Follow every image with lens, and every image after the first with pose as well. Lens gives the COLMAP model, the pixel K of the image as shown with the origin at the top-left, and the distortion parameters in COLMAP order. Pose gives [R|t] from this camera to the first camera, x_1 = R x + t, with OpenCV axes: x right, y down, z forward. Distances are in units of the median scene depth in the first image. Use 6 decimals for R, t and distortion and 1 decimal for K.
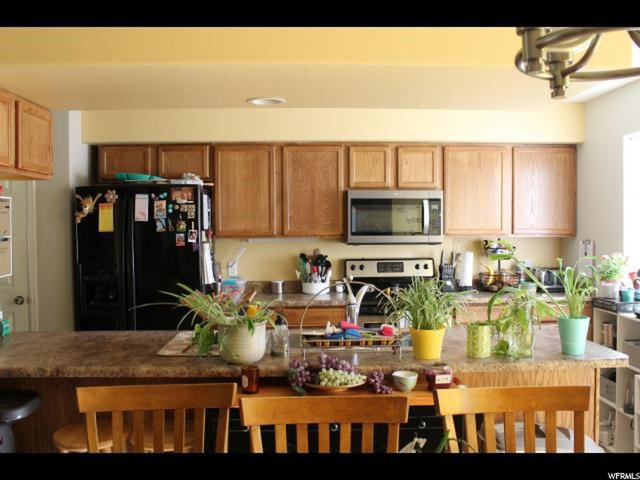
lens RADIAL K [[661.7, 0, 320.6], [0, 661.7, 237.5], [0, 0, 1]] dist [-0.027824, 0.000000]
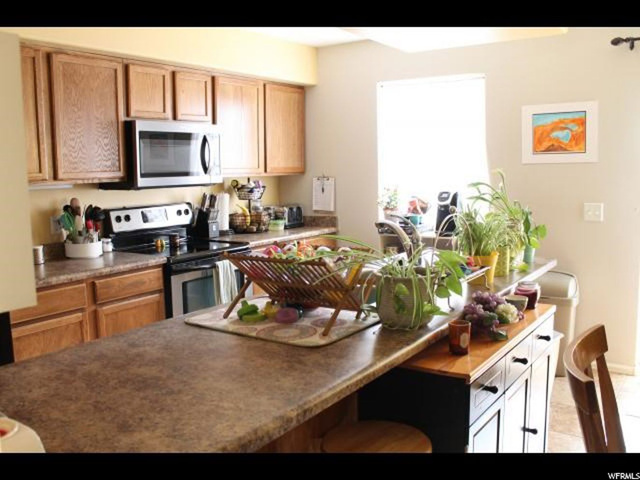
lens RADIAL K [[661.7, 0, 275.0], [0, 661.7, 253.6], [0, 0, 1]] dist [-0.027824, 0.000000]
pose [[0.591914, -0.114482, 0.797829, -0.502659], [0.024913, 0.991987, 0.123858, -0.007581], [-0.805616, -0.053437, 0.590024, 0.389727]]
